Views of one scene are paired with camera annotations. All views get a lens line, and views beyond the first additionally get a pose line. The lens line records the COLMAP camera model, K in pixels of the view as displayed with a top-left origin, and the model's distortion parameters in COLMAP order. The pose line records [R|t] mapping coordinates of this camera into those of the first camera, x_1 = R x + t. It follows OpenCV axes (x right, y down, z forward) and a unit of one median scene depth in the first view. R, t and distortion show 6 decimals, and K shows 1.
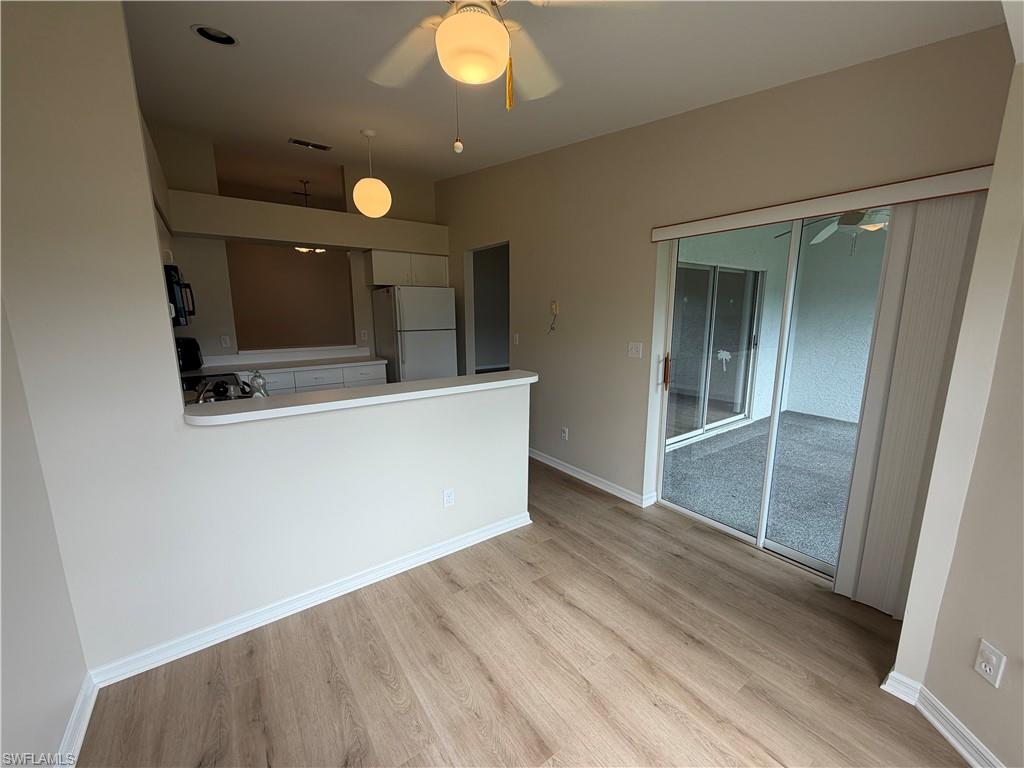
lens RADIAL K [[408.6, 0, 511.2], [0, 408.6, 384.3], [0, 0, 1]] dist [0.000232, 0.001248]
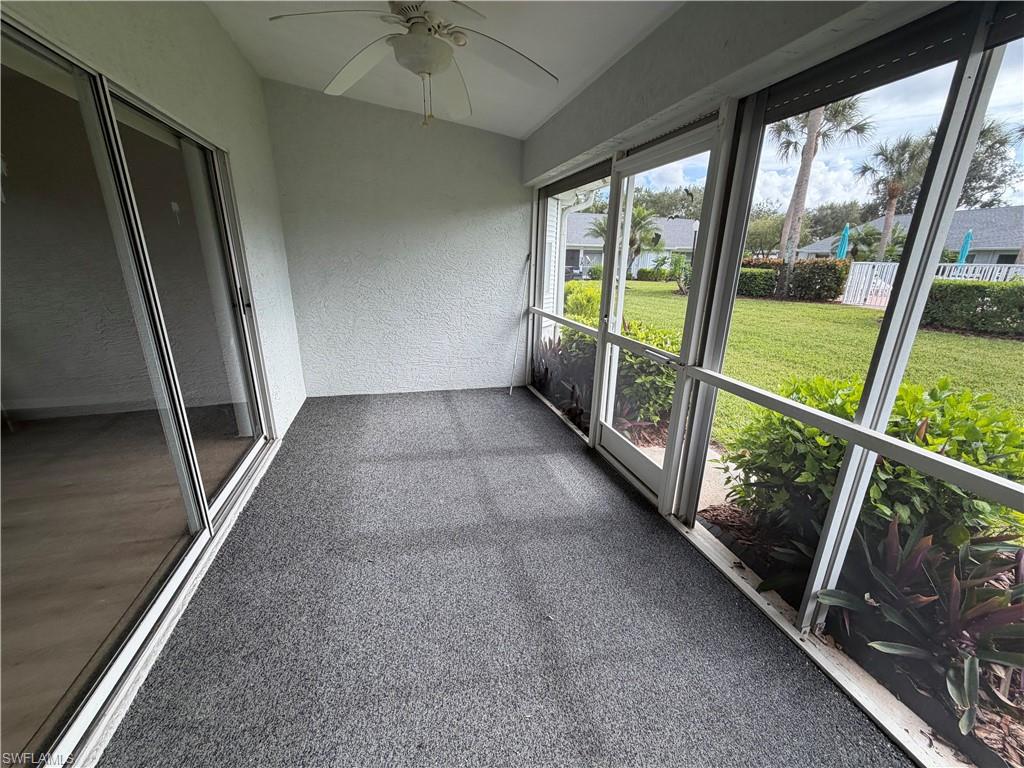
lens RADIAL K [[408.6, 0, 507.5], [0, 408.6, 384.9], [0, 0, 1]] dist [0.000232, 0.001248]
pose [[0.350626, -0.271737, 0.896226, 0.221266], [0.151059, 0.960858, 0.232236, -0.072076], [-0.924253, 0.053955, 0.377950, 0.503815]]
